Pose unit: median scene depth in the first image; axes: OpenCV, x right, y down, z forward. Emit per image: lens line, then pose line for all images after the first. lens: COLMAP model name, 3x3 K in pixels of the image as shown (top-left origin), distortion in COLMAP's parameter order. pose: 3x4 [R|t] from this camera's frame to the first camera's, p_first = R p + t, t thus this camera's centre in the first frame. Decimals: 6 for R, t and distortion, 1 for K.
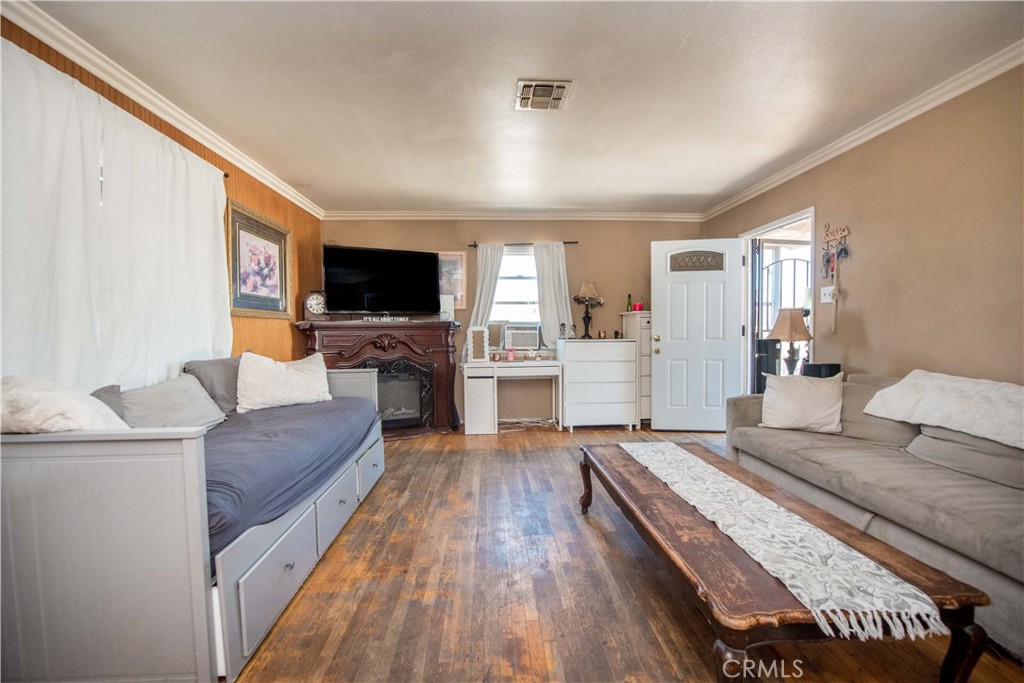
lens RADIAL K [[412.5, 0, 533.2], [0, 412.5, 343.4], [0, 0, 1]] dist [-0.021918, -0.000148]
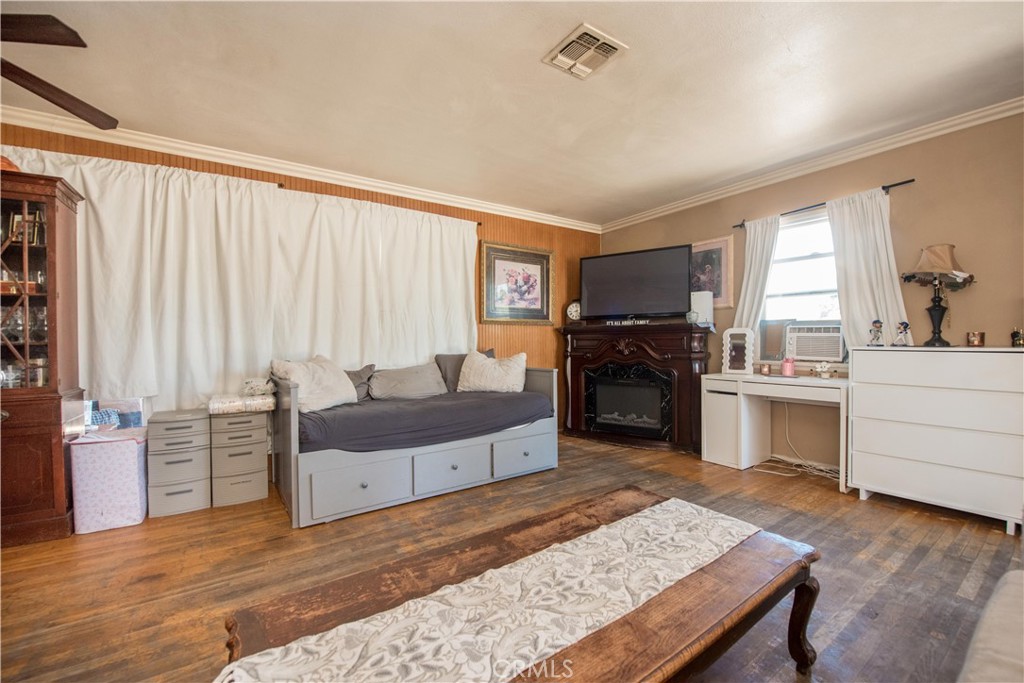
lens RADIAL K [[433.3, 0, 512.0], [0, 433.3, 341.5], [0, 0, 1]] dist [-0.023111, -0.000166]
pose [[0.488337, 0.005691, -0.872636, 0.448005], [-0.024346, 0.999678, -0.007104, 0.000250], [0.872315, 0.024715, 0.488319, 0.276581]]
